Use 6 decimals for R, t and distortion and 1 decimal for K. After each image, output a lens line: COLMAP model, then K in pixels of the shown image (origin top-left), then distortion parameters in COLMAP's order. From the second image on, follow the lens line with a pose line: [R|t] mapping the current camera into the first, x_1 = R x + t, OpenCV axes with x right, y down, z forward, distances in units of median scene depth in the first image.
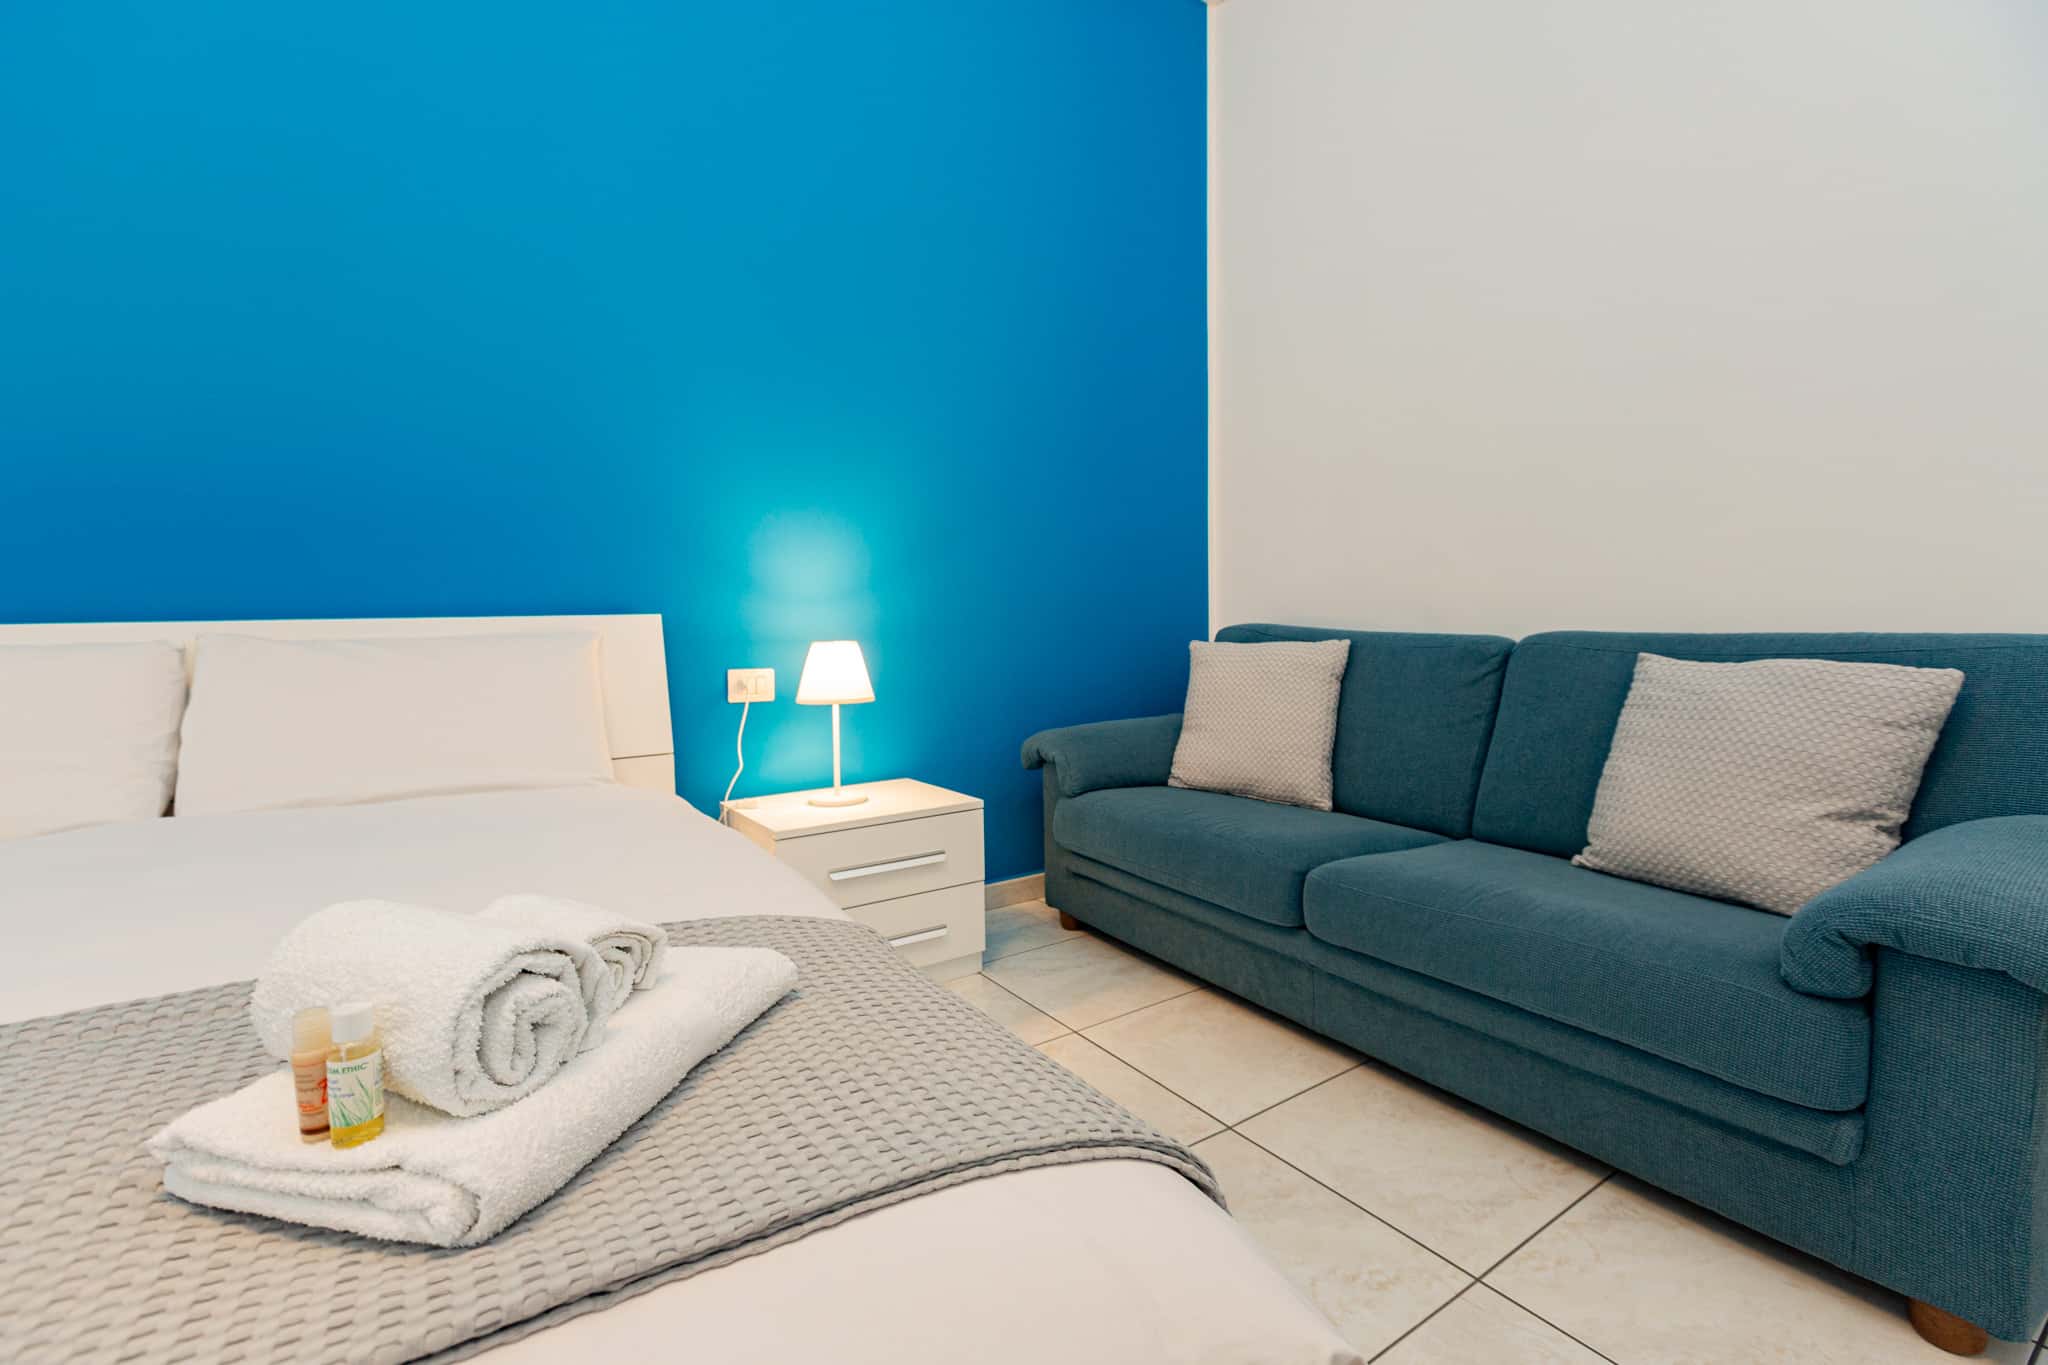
lens RADIAL K [[909.0, 0, 1027.0], [0, 909.0, 649.6], [0, 0, 1]] dist [0.014692, -0.006628]
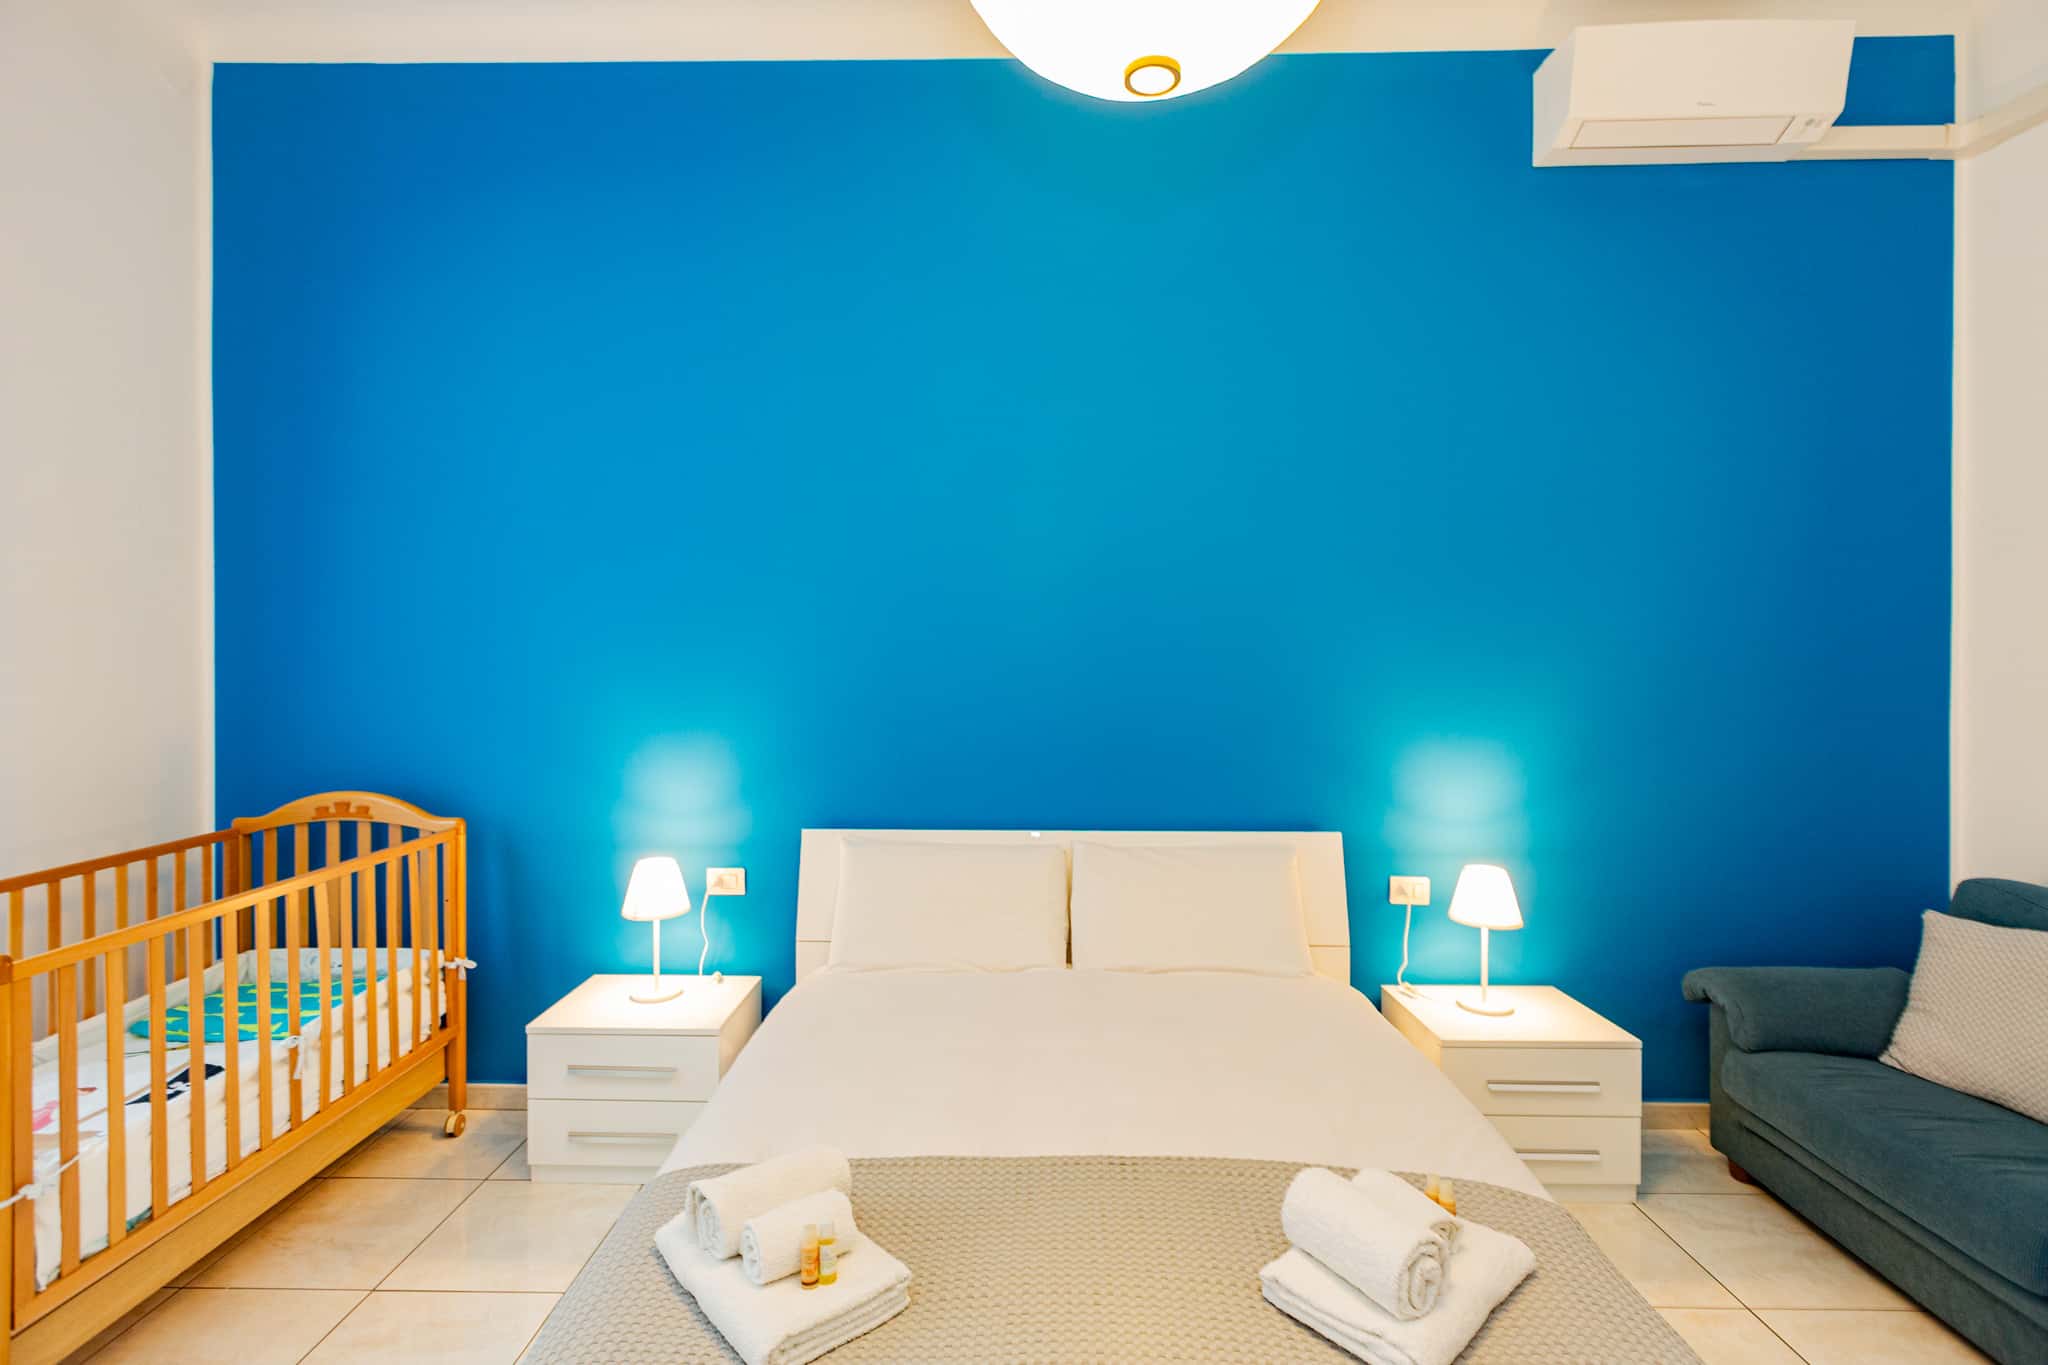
lens RADIAL K [[926.5, 0, 1012.3], [0, 926.5, 648.8], [0, 0, 1]] dist [-0.000283, -0.000329]
pose [[0.816459, 0.016738, -0.577161, -0.035031], [-0.040299, 0.998794, -0.028042, -0.264602], [0.575995, 0.046154, 0.816149, -0.376851]]
